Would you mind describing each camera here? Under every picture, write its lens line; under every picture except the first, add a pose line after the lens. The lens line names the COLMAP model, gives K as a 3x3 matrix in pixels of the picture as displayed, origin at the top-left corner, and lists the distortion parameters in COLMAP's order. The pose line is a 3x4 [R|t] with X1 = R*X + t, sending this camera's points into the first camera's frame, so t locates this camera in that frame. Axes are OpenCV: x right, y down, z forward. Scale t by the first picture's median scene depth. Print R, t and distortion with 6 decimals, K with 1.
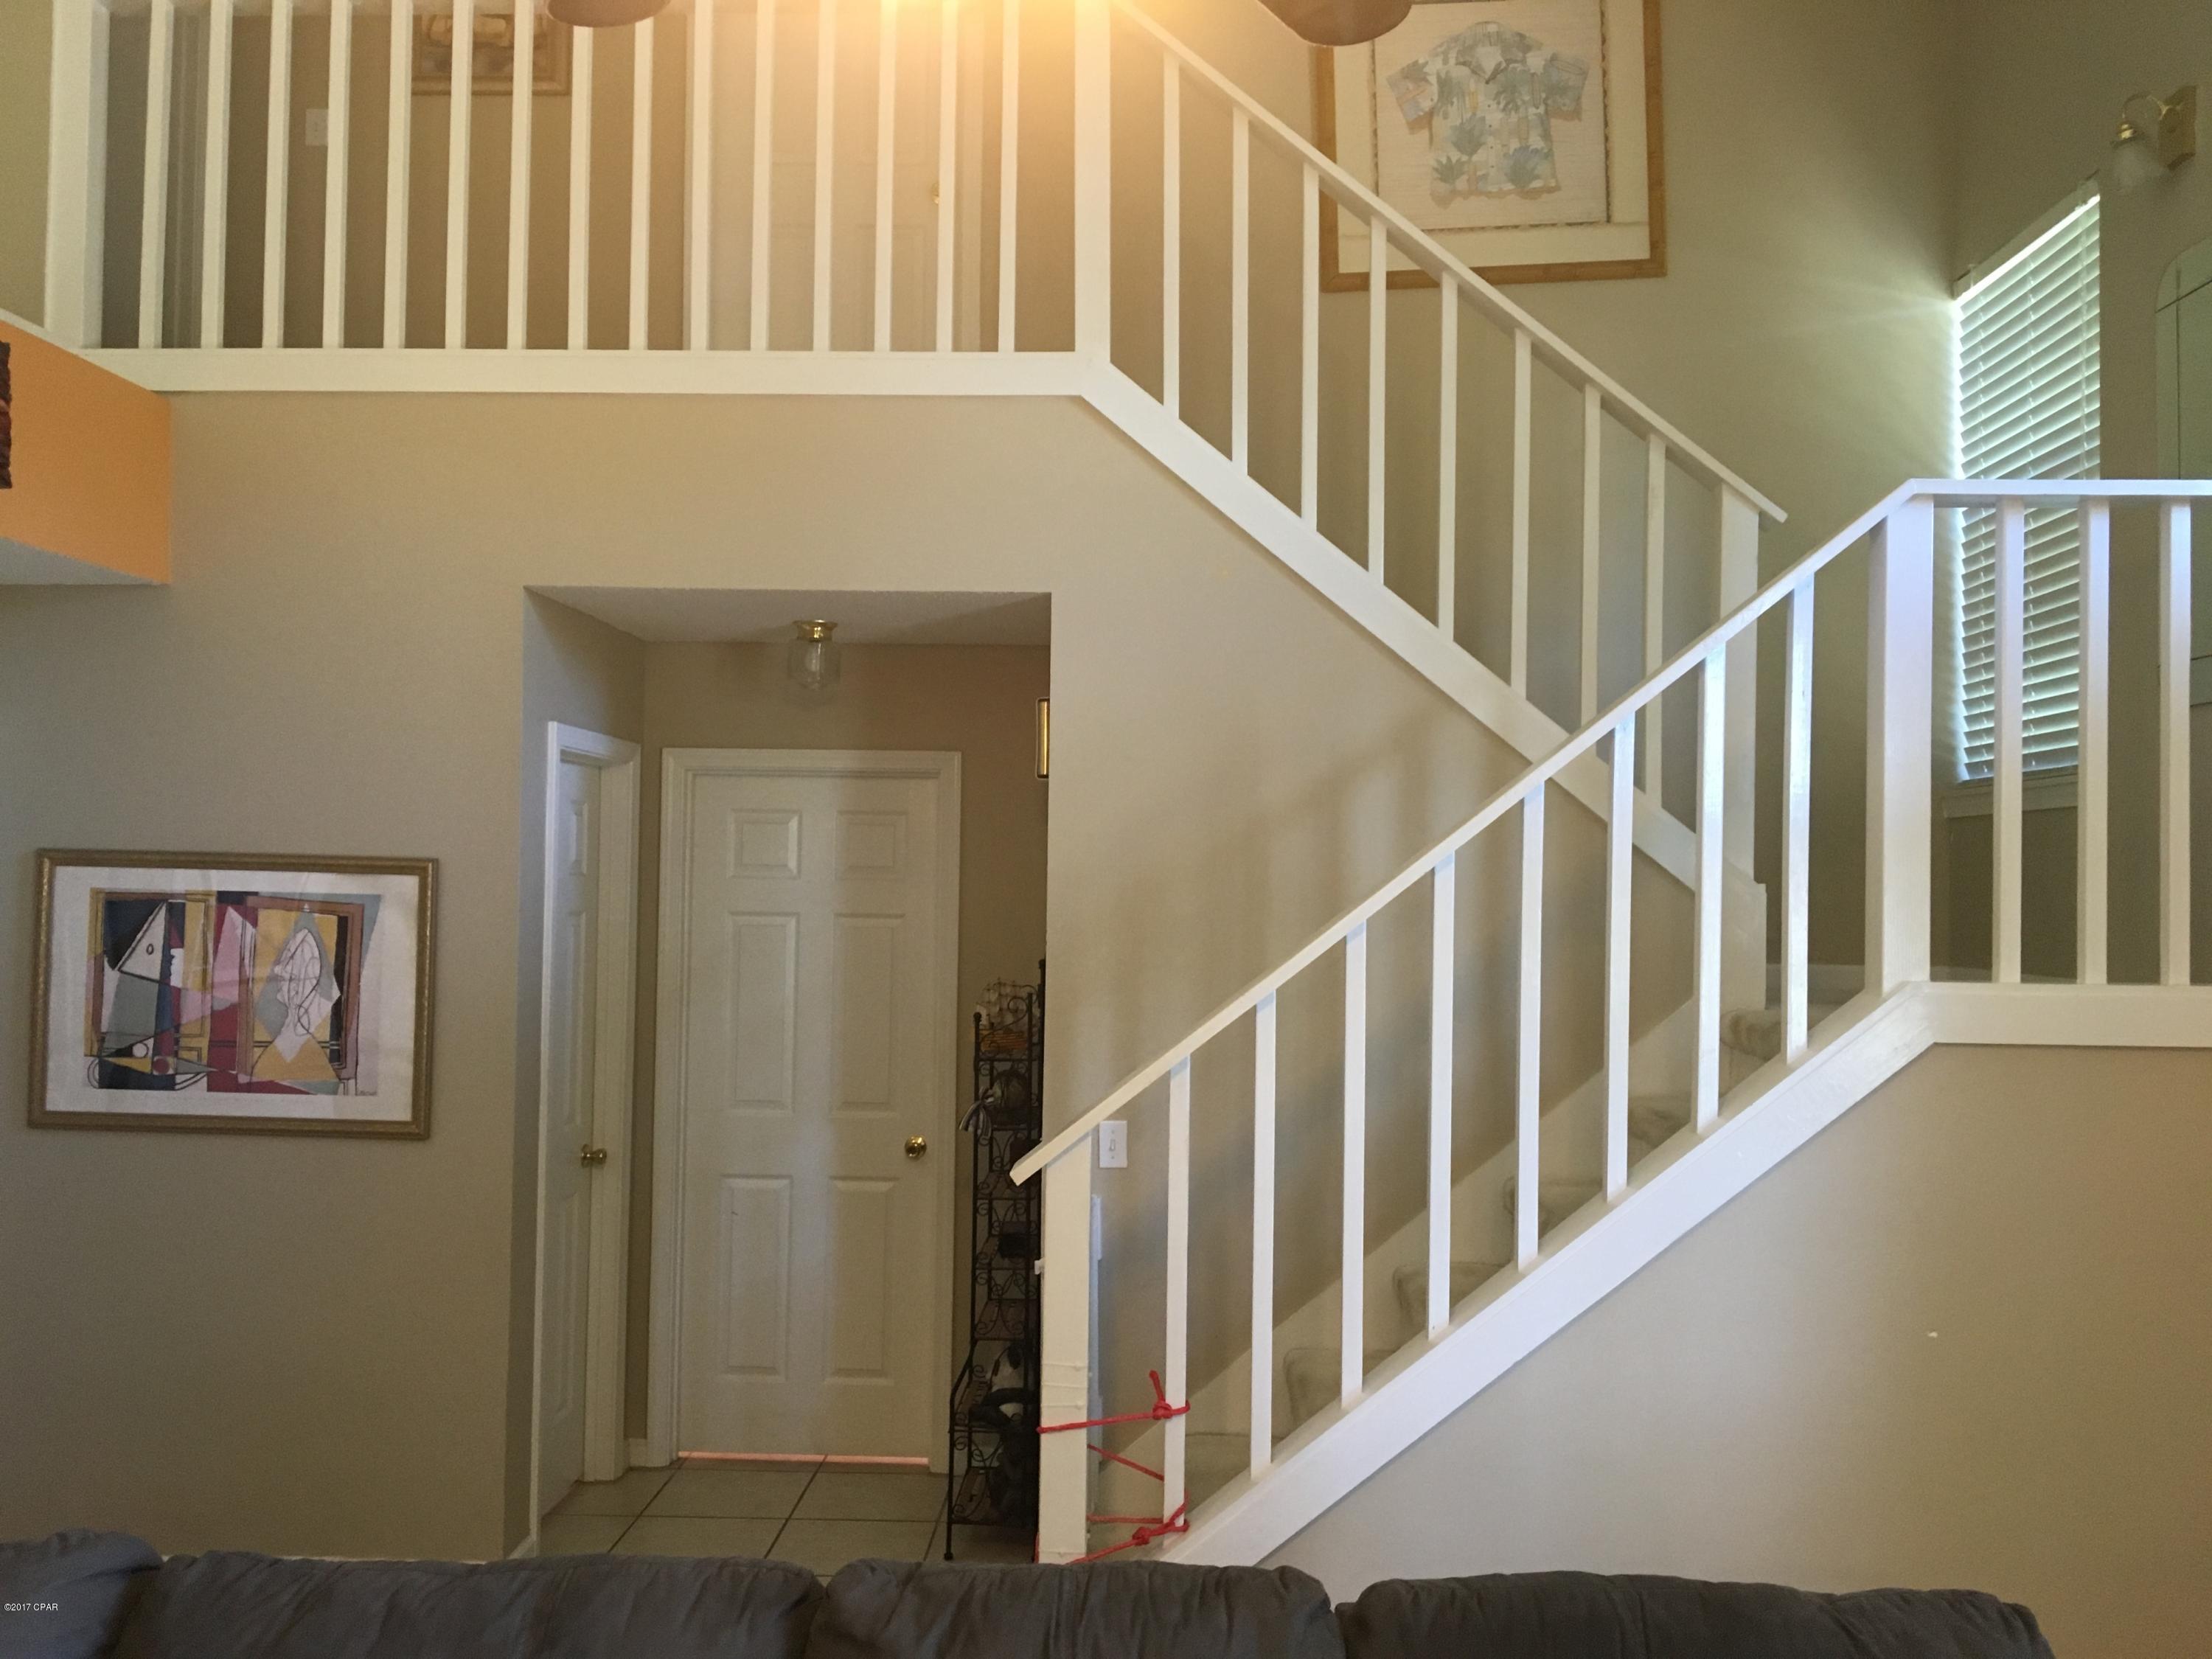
lens RADIAL K [[1866.7, 0, 1121.6], [0, 1866.7, 822.8], [0, 0, 1]] dist [0.077523, -0.110812]
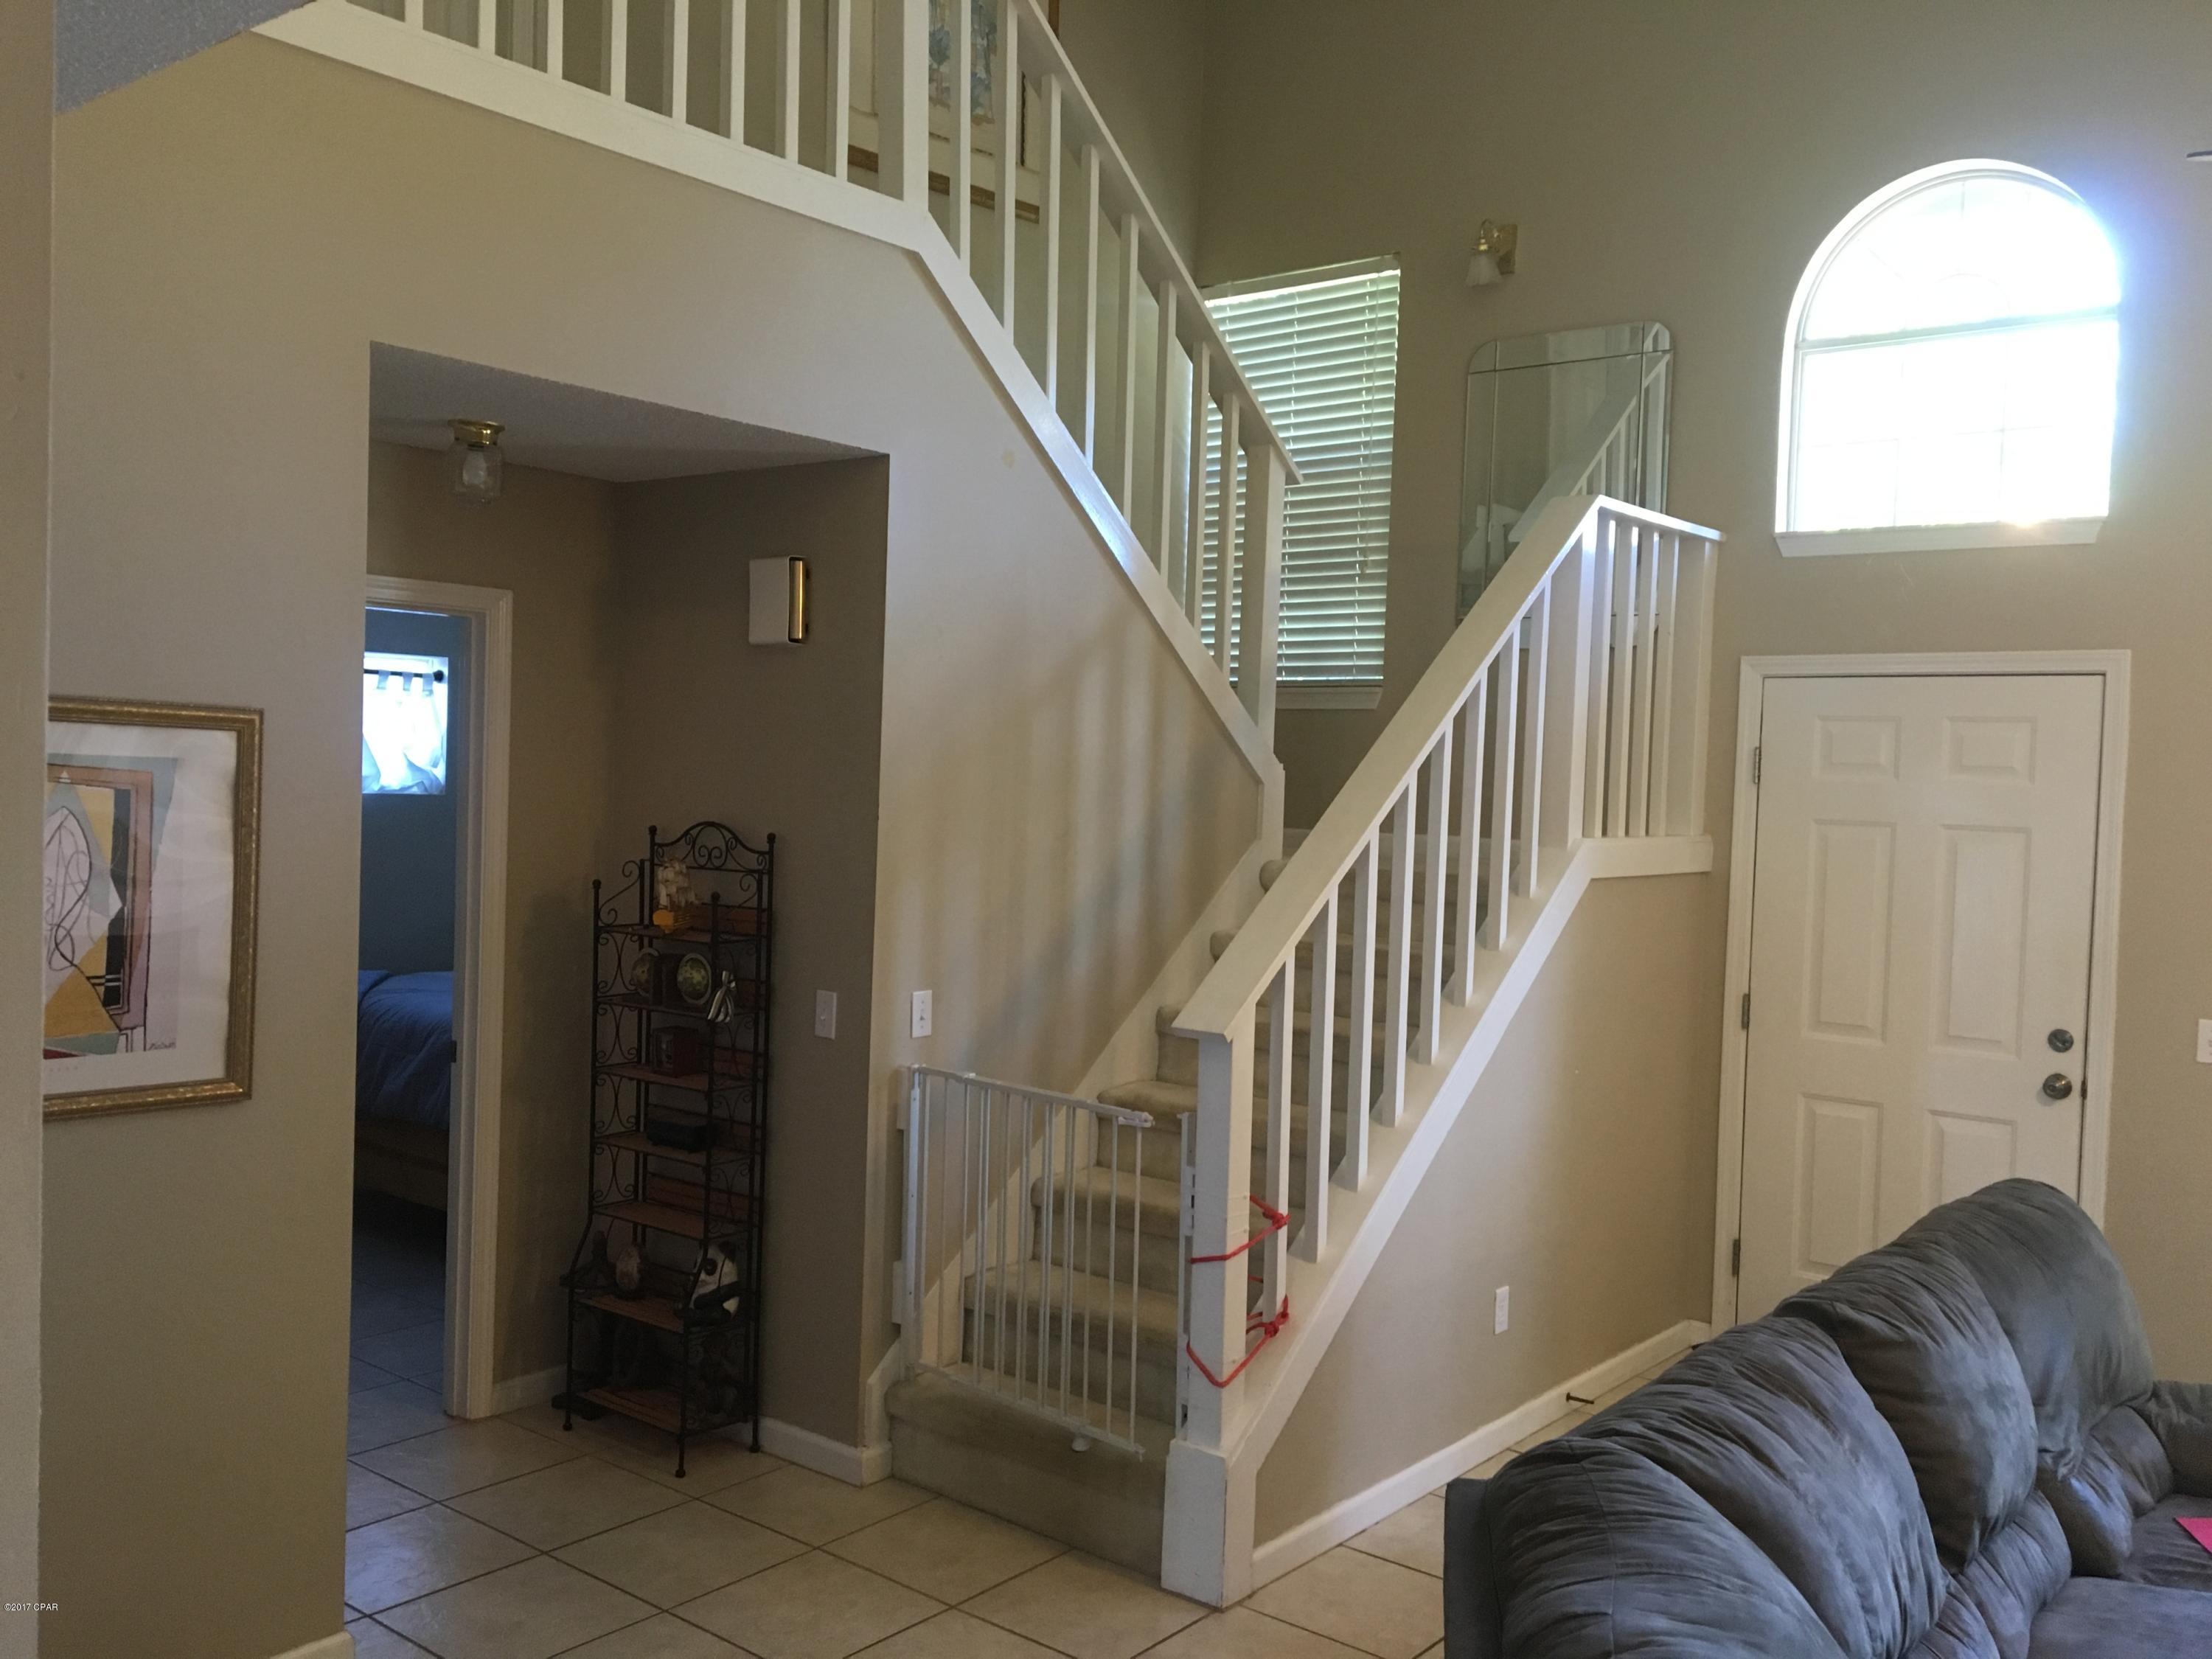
lens RADIAL K [[1866.7, 0, 1116.7], [0, 1866.7, 834.6], [0, 0, 1]] dist [0.077523, -0.110812]
pose [[0.596139, -0.020995, 0.802606, -0.743493], [-0.050603, 0.996688, 0.063658, 0.004808], [-0.801285, -0.078563, 0.593103, 0.316956]]
